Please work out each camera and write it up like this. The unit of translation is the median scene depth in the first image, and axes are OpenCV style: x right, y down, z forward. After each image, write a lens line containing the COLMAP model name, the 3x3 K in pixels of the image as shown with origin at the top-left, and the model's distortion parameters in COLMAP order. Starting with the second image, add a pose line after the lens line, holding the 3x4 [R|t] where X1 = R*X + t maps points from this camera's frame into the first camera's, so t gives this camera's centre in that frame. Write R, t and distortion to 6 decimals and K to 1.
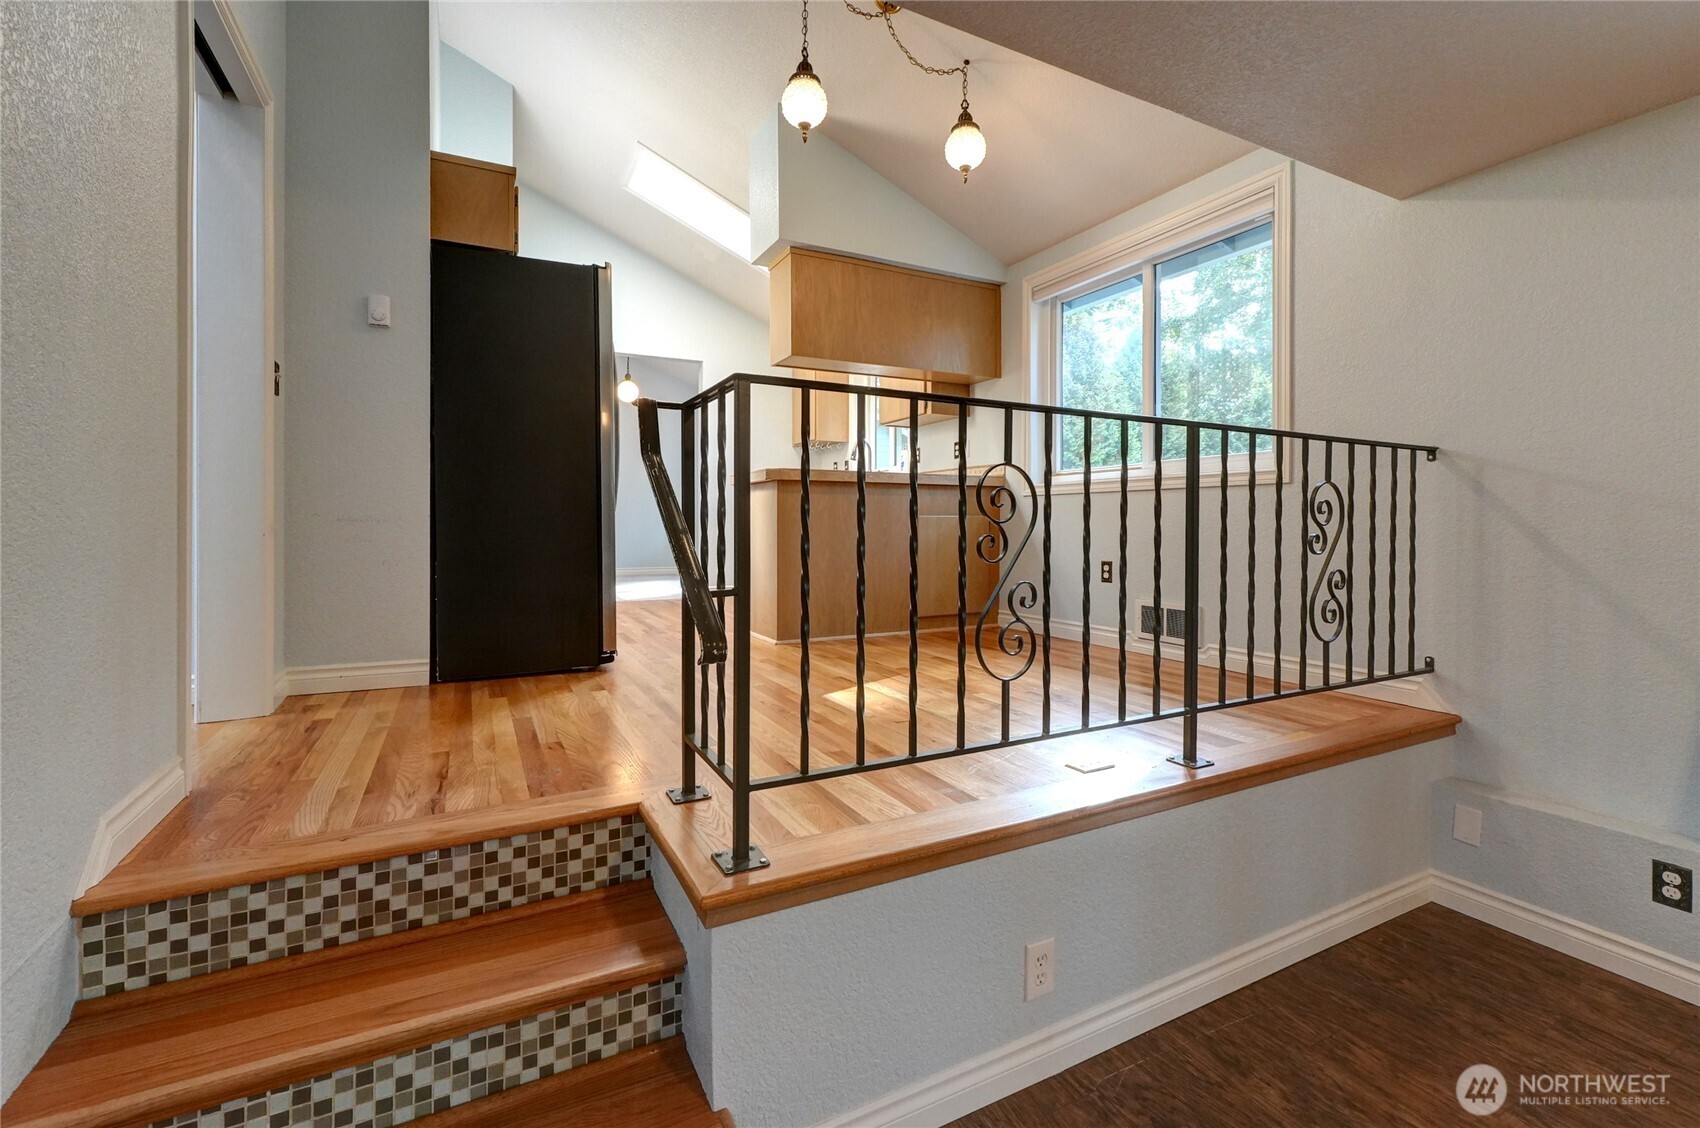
lens RADIAL K [[737.2, 0, 840.2], [0, 737.2, 529.7], [0, 0, 1]] dist [-0.000165, -0.000075]
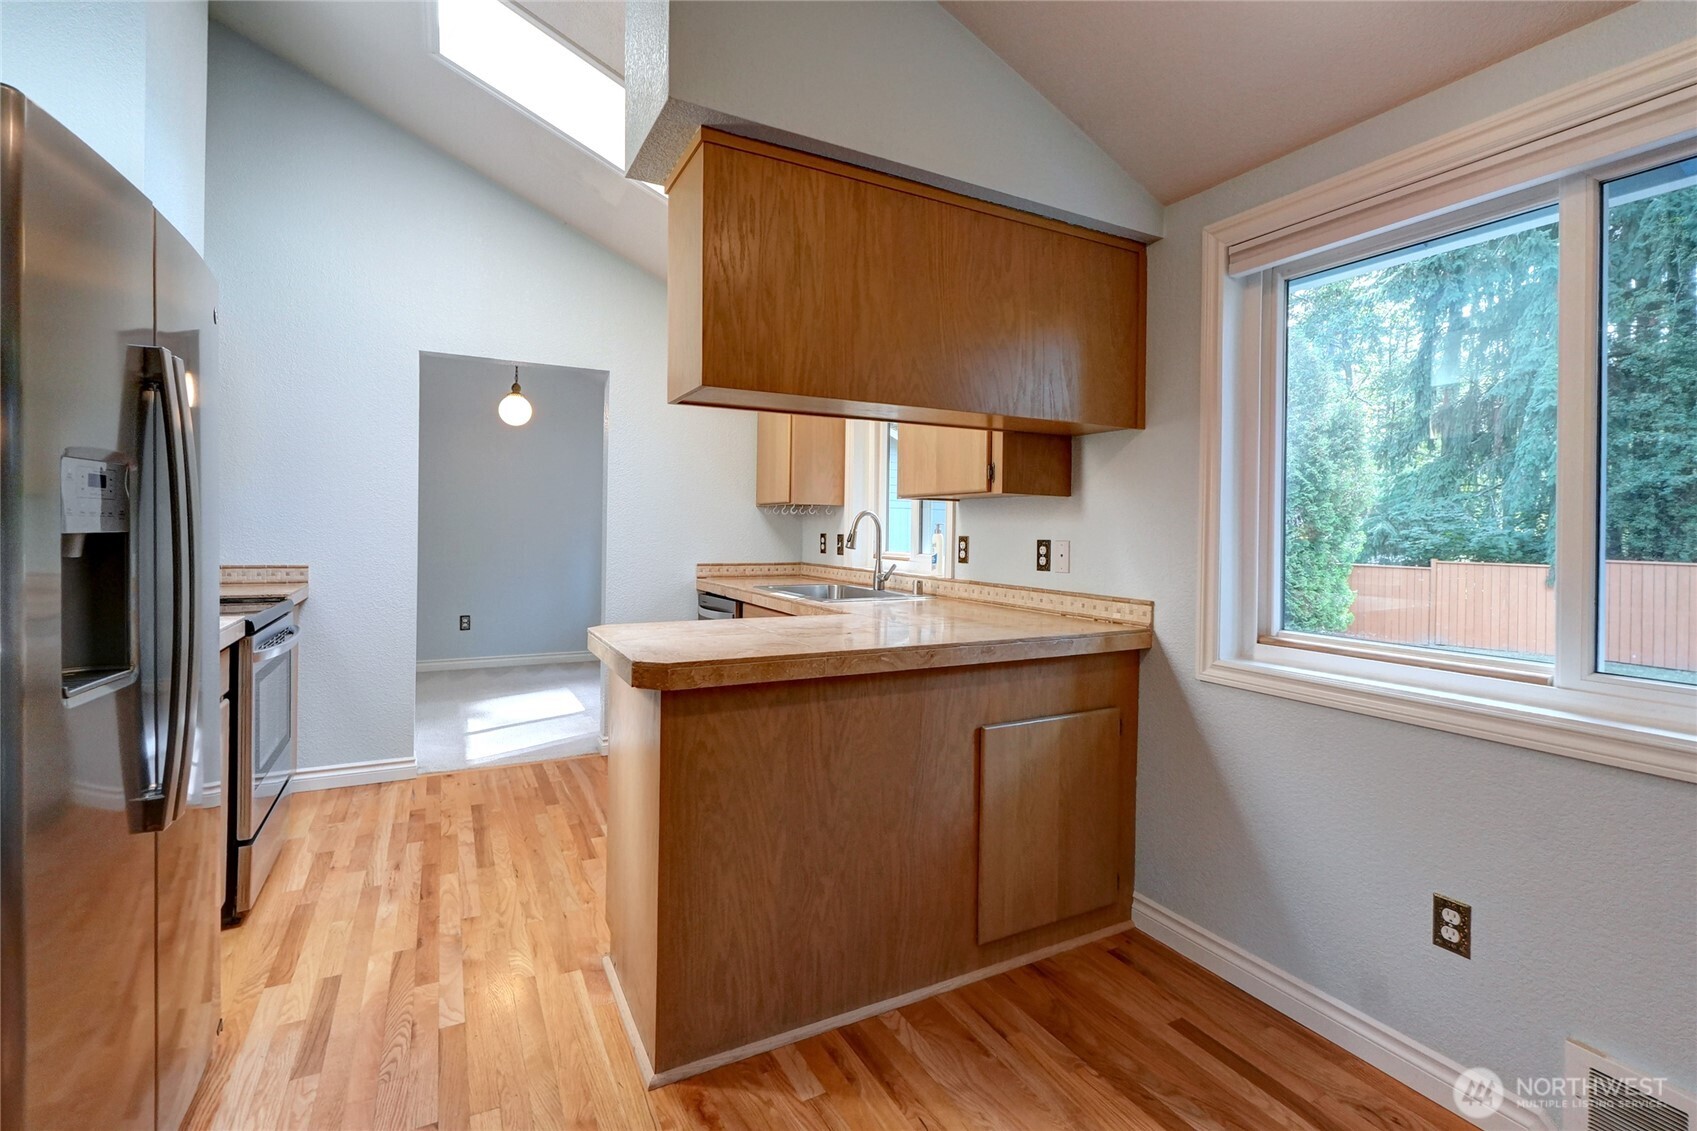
lens RADIAL K [[735.9, 0, 865.3], [0, 735.9, 529.7], [0, 0, 1]] dist [-0.000165, -0.000075]
pose [[0.999360, 0.012277, 0.033588, 0.012425], [-0.012626, 0.999868, 0.010222, -0.146223], [-0.033458, -0.010639, 0.999384, 0.527441]]
